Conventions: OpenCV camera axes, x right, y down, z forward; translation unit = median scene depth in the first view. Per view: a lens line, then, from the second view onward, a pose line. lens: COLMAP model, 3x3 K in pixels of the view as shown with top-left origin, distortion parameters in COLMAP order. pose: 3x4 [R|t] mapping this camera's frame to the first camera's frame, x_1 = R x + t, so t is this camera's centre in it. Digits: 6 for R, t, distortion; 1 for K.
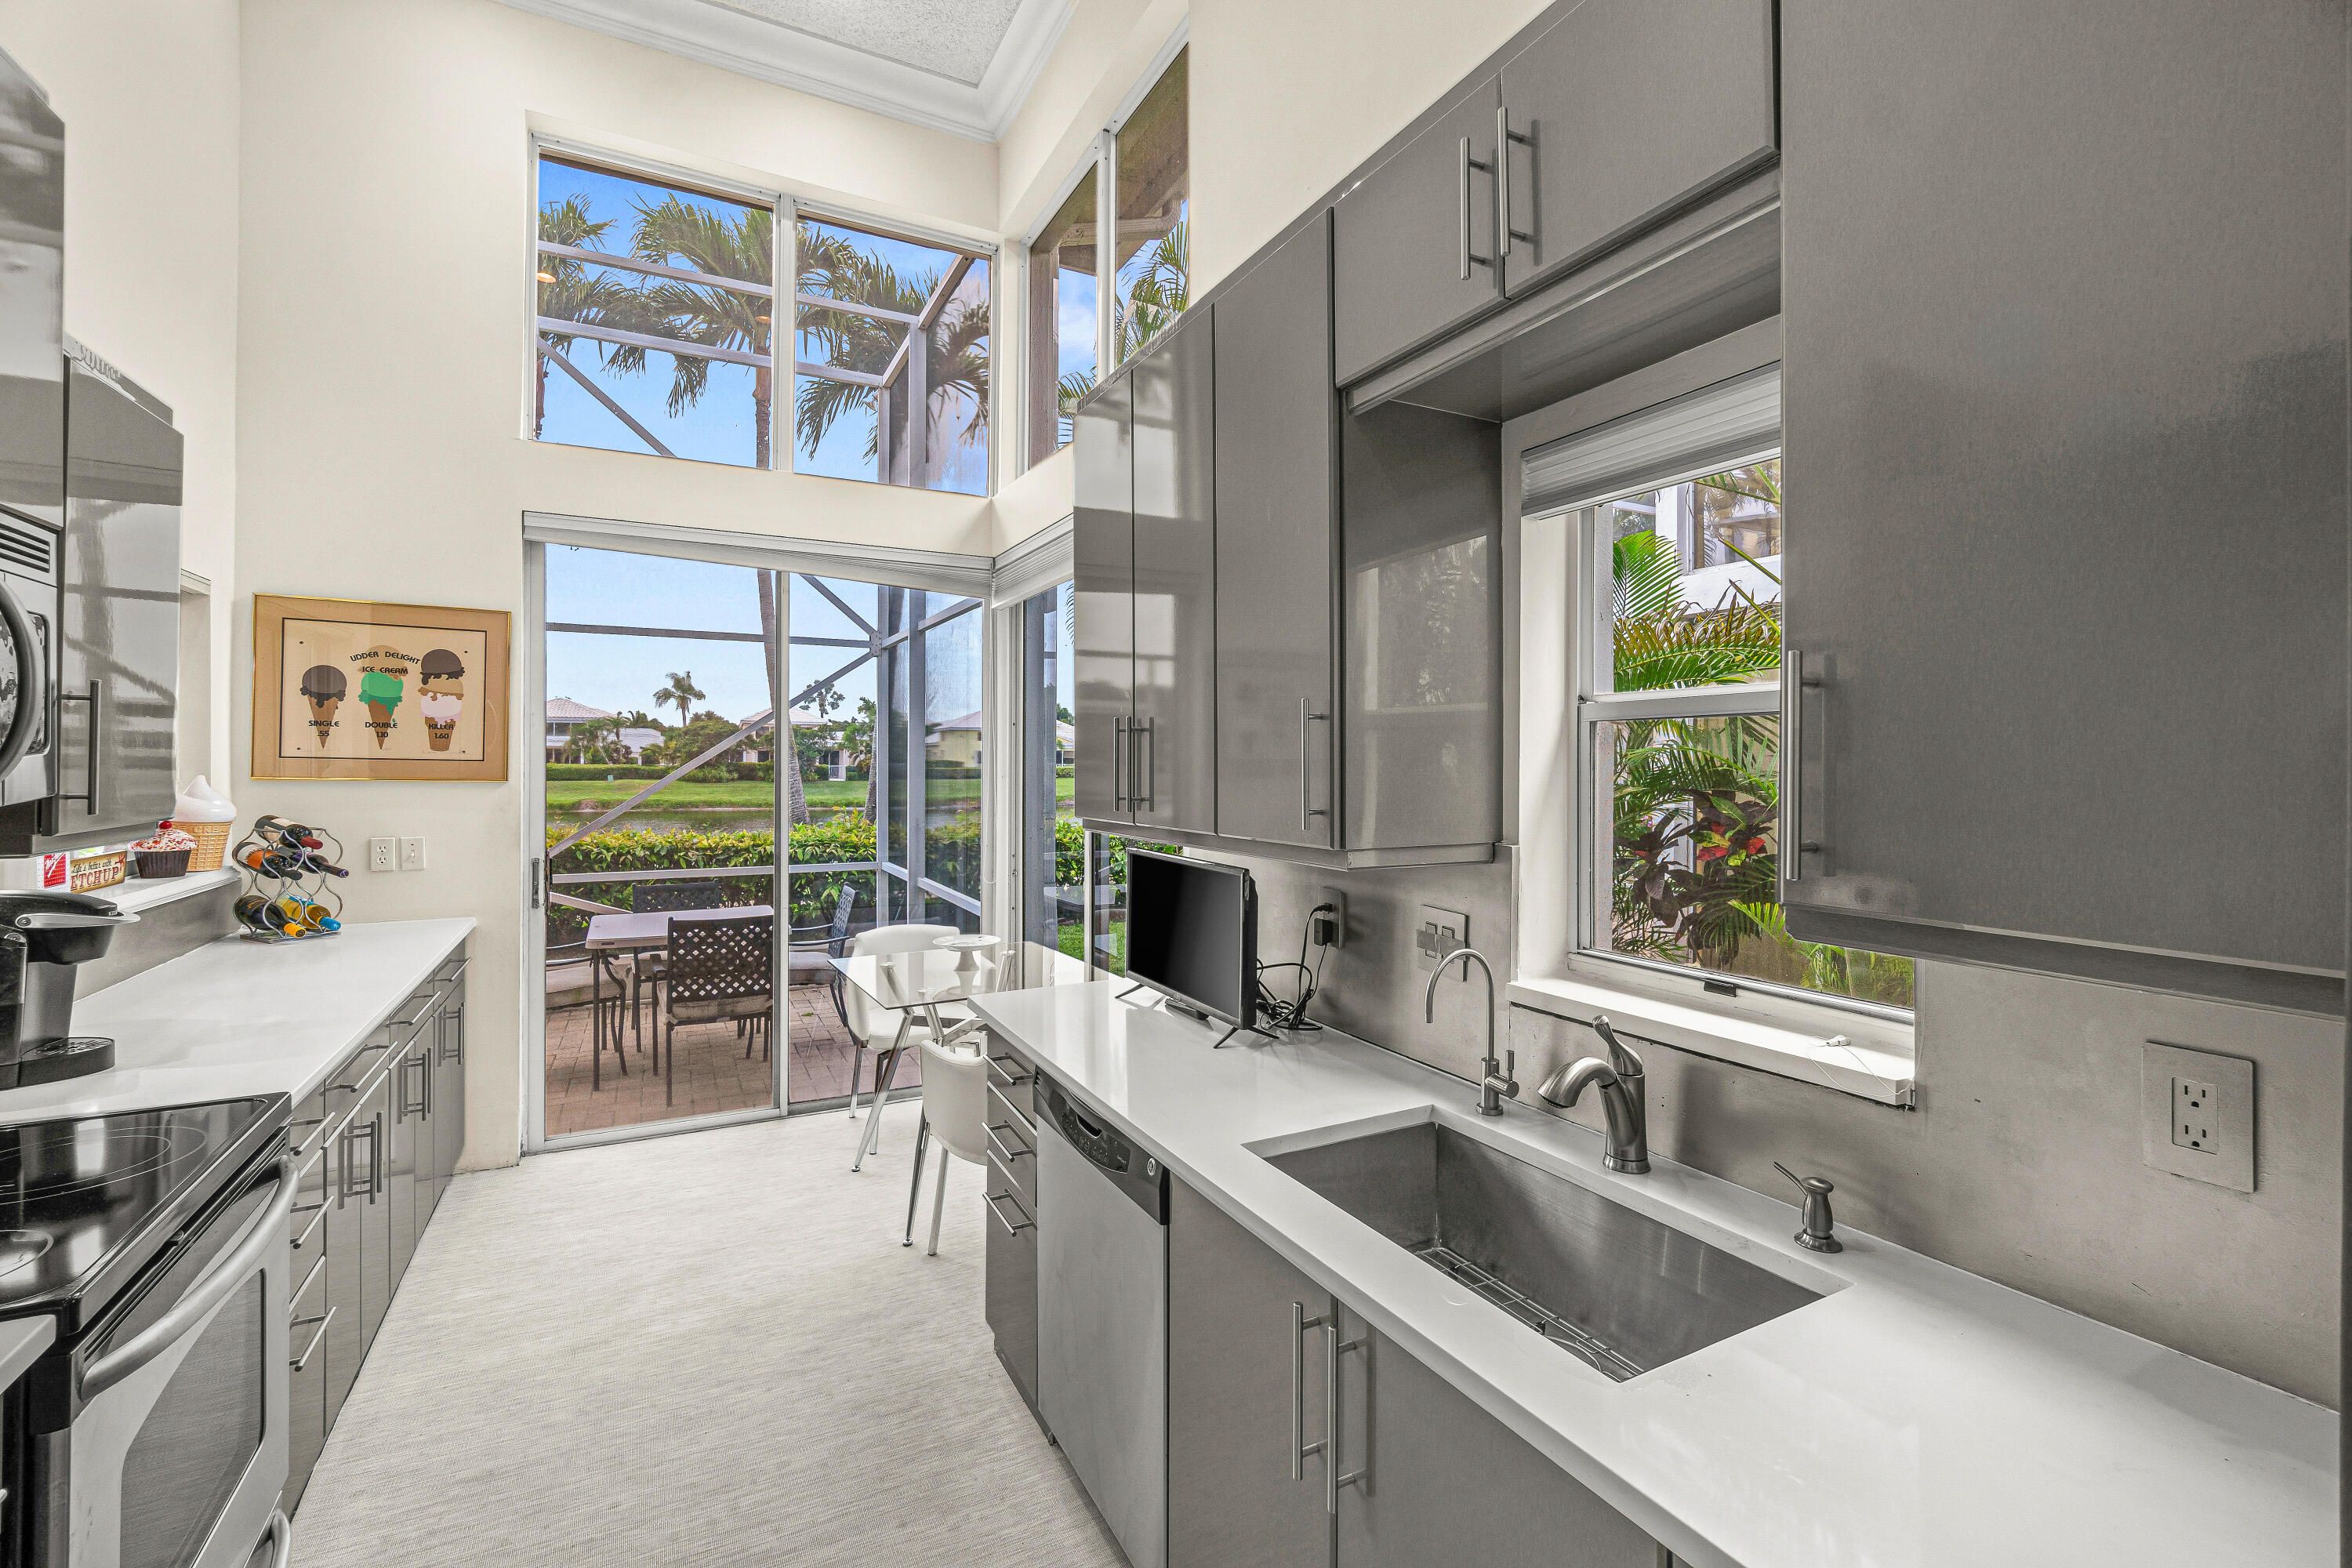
lens RADIAL K [[1023.7, 0, 1174.9], [0, 1023.7, 764.2], [0, 0, 1]] dist [-0.006934, 0.003187]
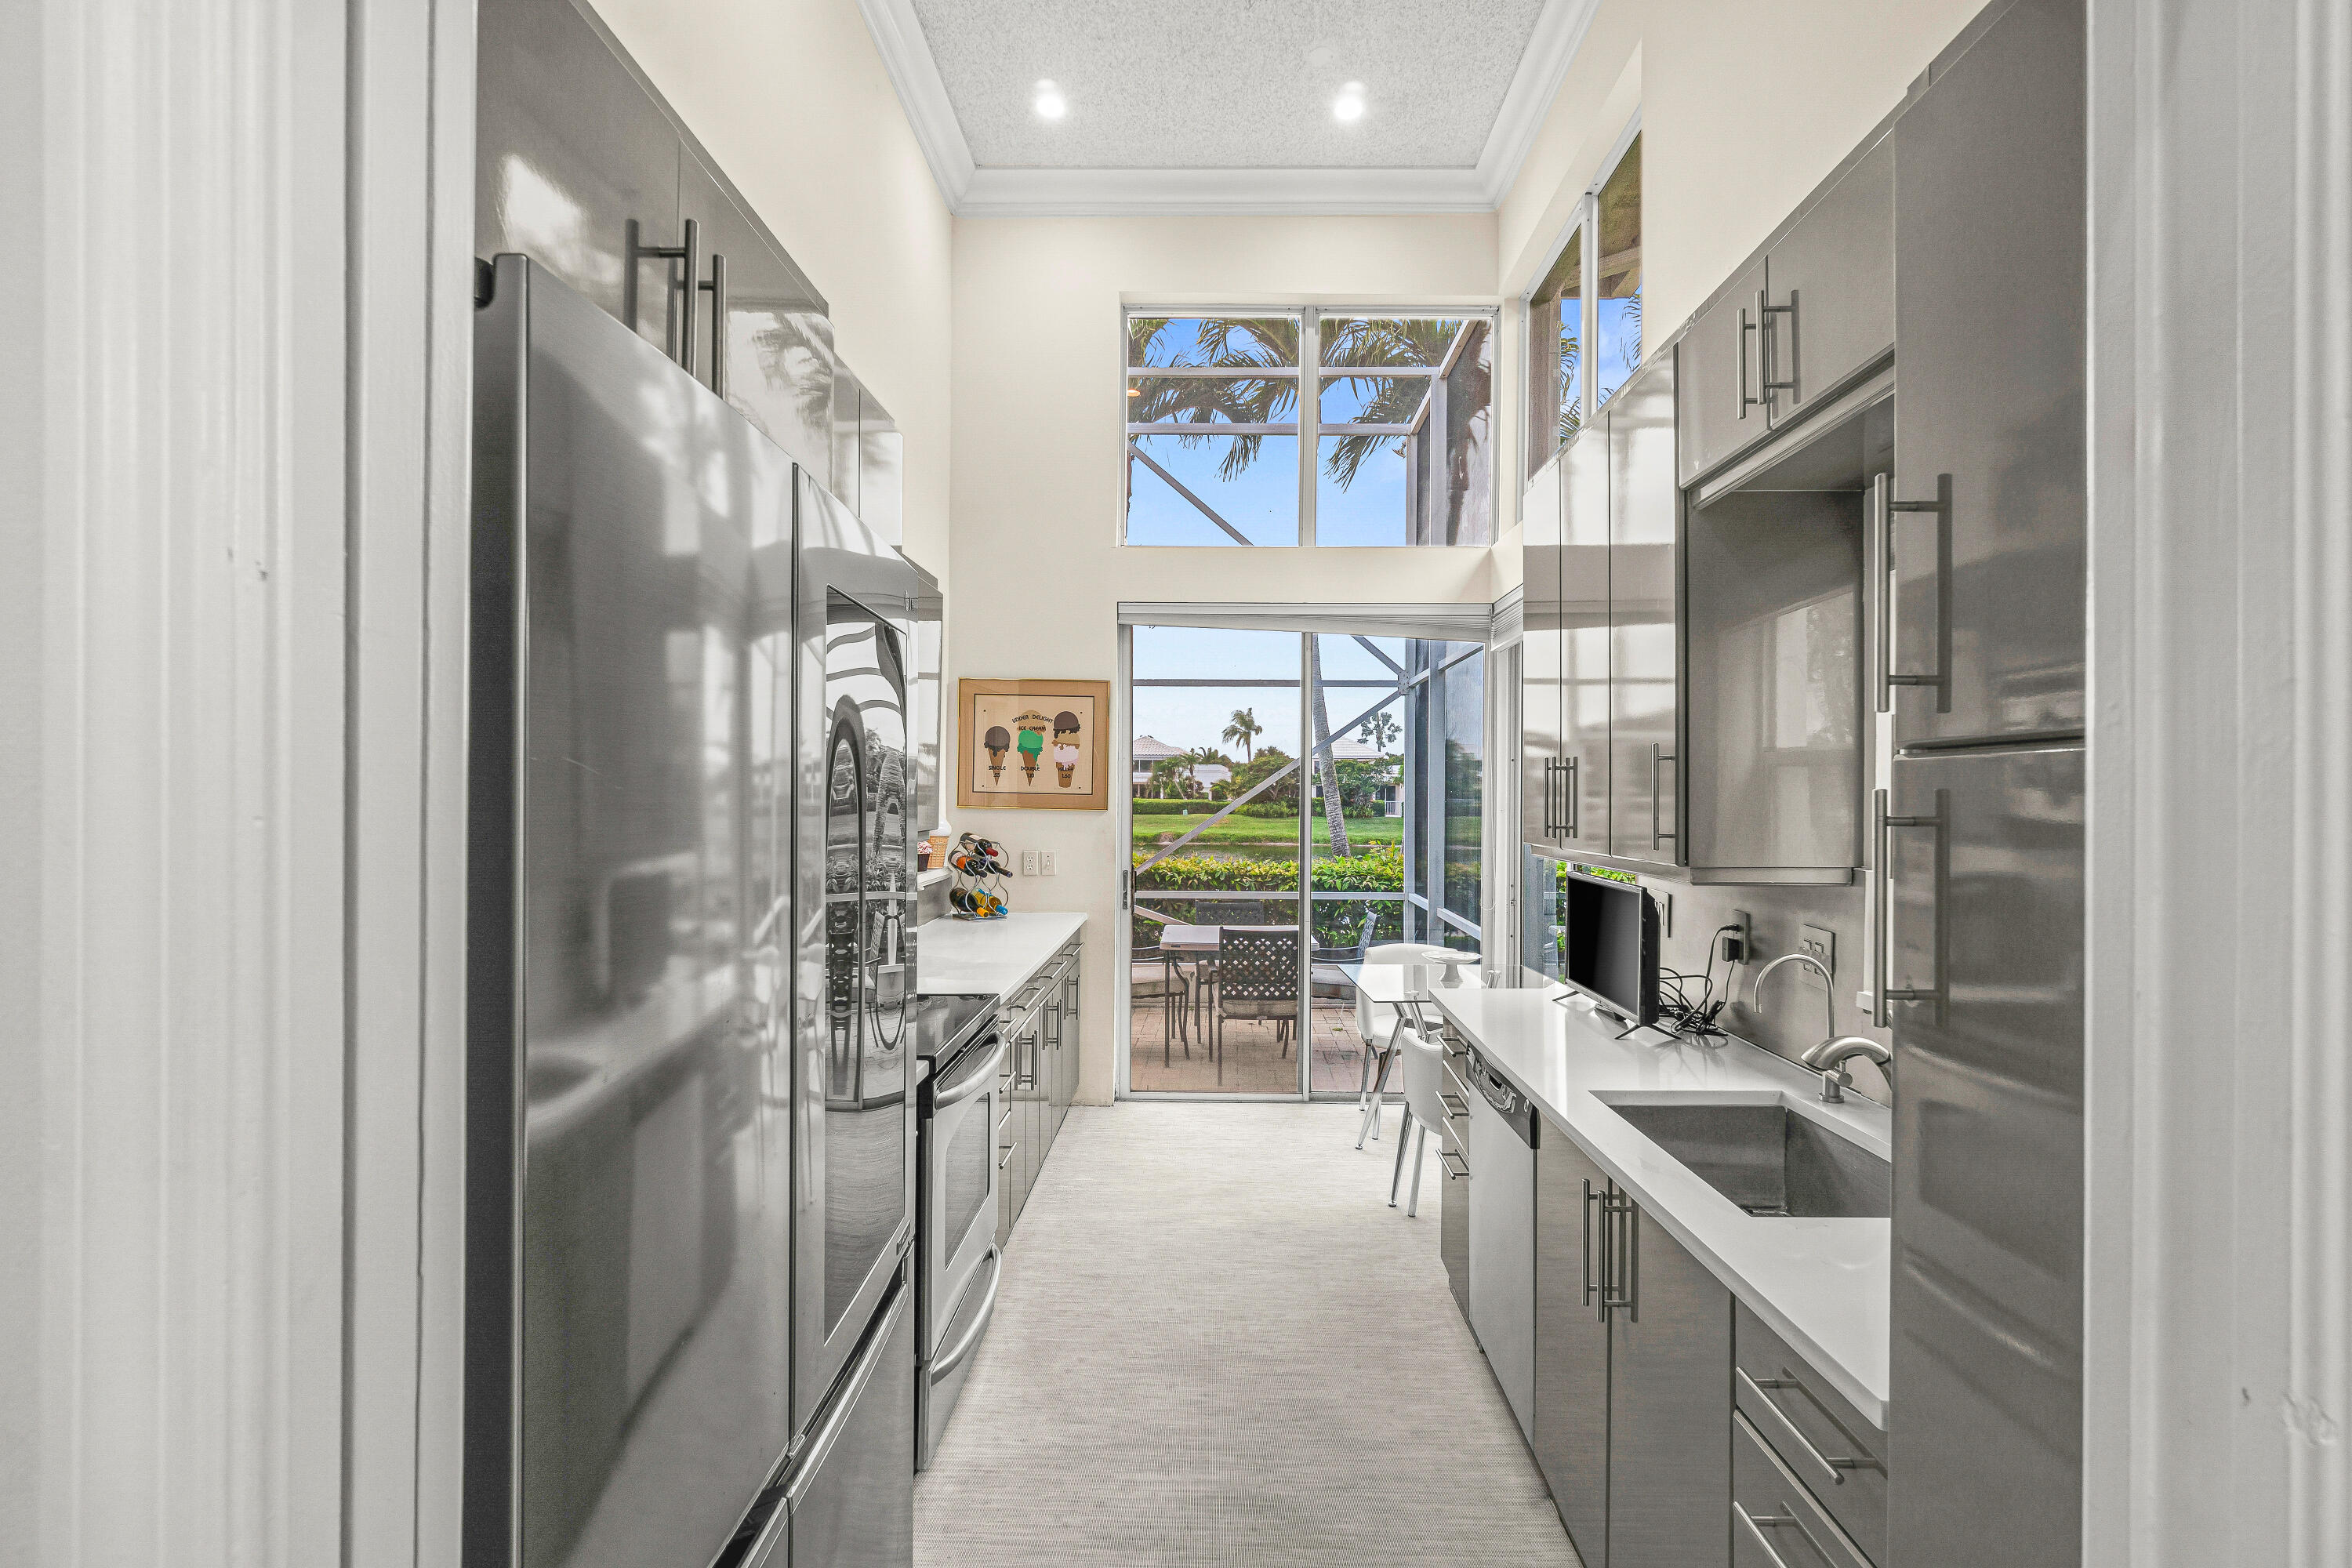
lens RADIAL K [[1103.6, 0, 1162.7], [0, 1103.6, 824.6], [0, 0, 1]] dist [-0.008422, 0.002808]
pose [[0.865125, 0.014024, -0.501359, 0.125005], [-0.002705, 0.999725, 0.023295, 0.001745], [0.501548, -0.018797, 0.864925, -0.200178]]
